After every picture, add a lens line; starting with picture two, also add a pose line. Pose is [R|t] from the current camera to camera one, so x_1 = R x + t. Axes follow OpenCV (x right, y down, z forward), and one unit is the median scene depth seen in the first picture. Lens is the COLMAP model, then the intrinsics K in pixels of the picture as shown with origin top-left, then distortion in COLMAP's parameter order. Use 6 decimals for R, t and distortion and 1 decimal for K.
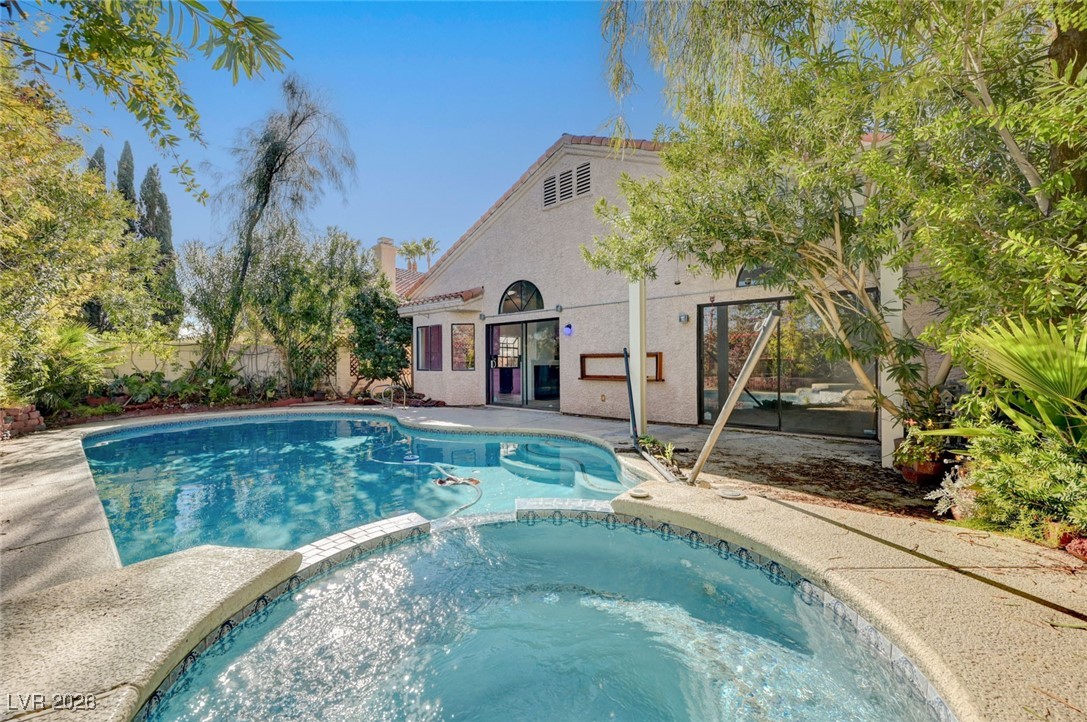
lens RADIAL K [[434.3, 0, 548.5], [0, 434.3, 363.3], [0, 0, 1]] dist [-0.000520, -0.000271]
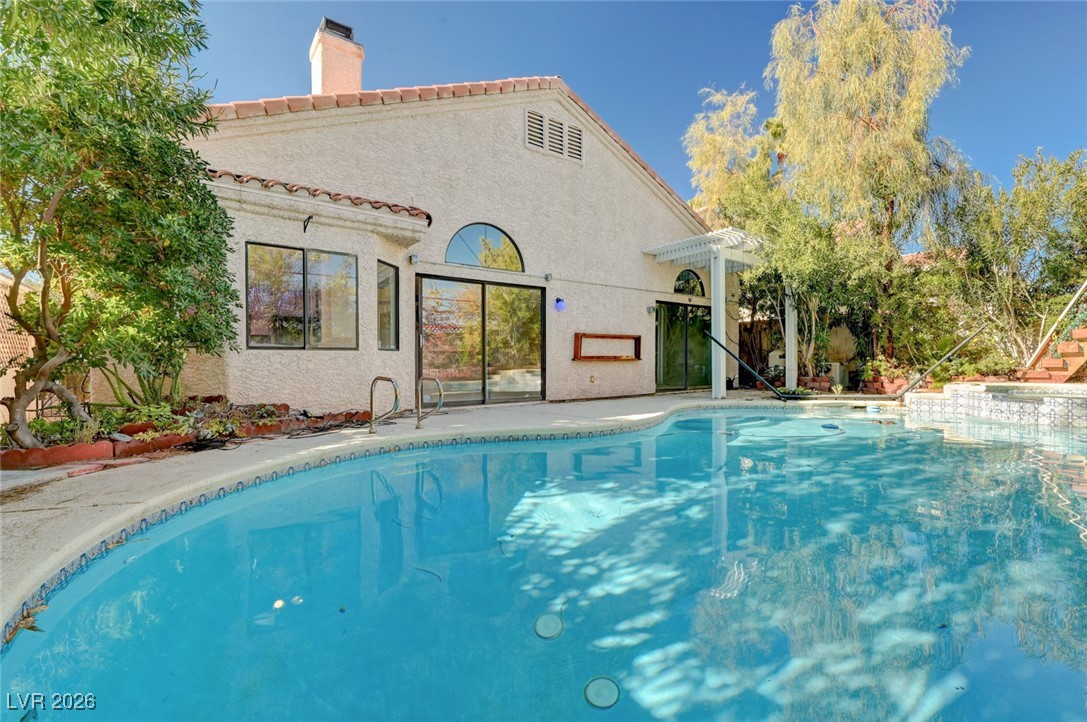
lens RADIAL K [[468.9, 0, 543.5], [0, 468.9, 361.0], [0, 0, 1]] dist [-0.000609, -0.000116]
pose [[0.195966, -0.001863, 0.980609, -0.894565], [-0.001327, 0.999997, 0.002165, 0.035359], [-0.980610, -0.001725, 0.195963, 0.856419]]
